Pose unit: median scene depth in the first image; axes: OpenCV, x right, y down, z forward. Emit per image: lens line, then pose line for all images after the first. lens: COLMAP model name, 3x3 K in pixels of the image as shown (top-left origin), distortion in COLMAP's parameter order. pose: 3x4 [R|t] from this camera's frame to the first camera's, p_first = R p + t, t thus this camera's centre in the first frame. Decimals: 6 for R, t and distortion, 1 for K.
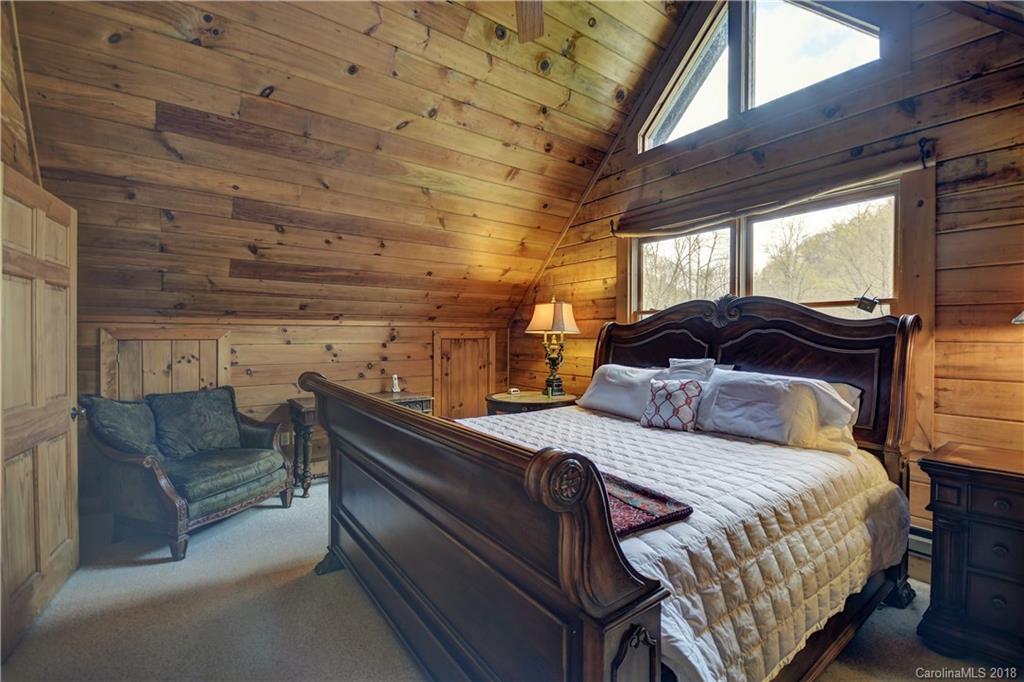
lens RADIAL K [[450.0, 0, 514.1], [0, 450.0, 337.4], [0, 0, 1]] dist [0.027866, -0.021062]
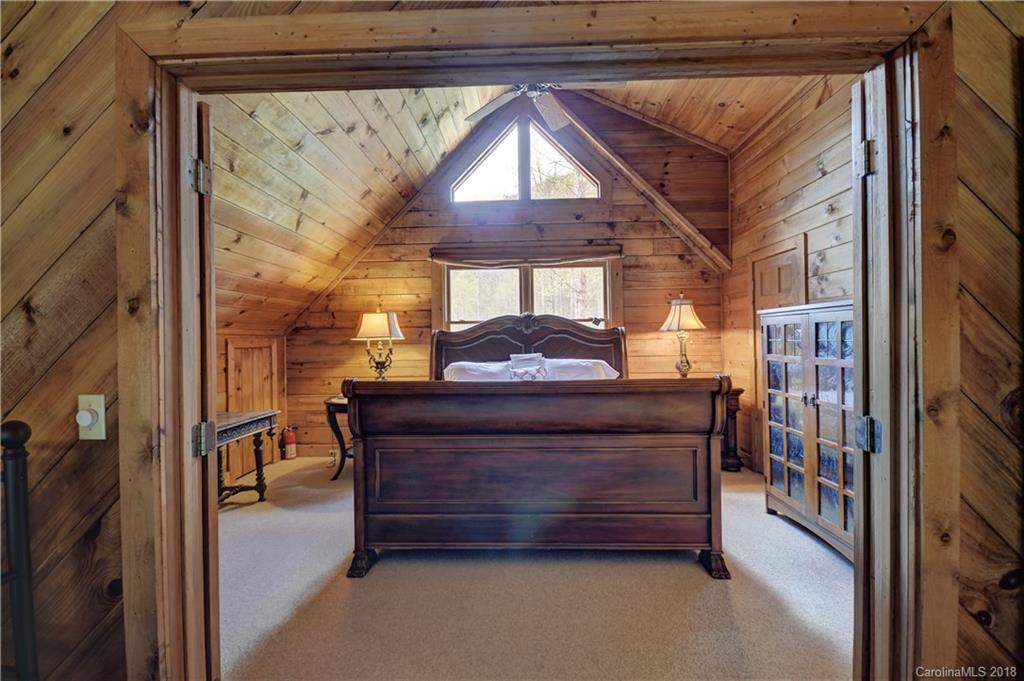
lens RADIAL K [[450.0, 0, 514.1], [0, 450.0, 336.9], [0, 0, 1]] dist [0.027866, -0.021062]
pose [[0.624592, -0.008973, 0.780900, -0.591385], [0.022951, 0.999713, -0.006870, -0.000527], [-0.780614, 0.022214, 0.624619, 0.043539]]
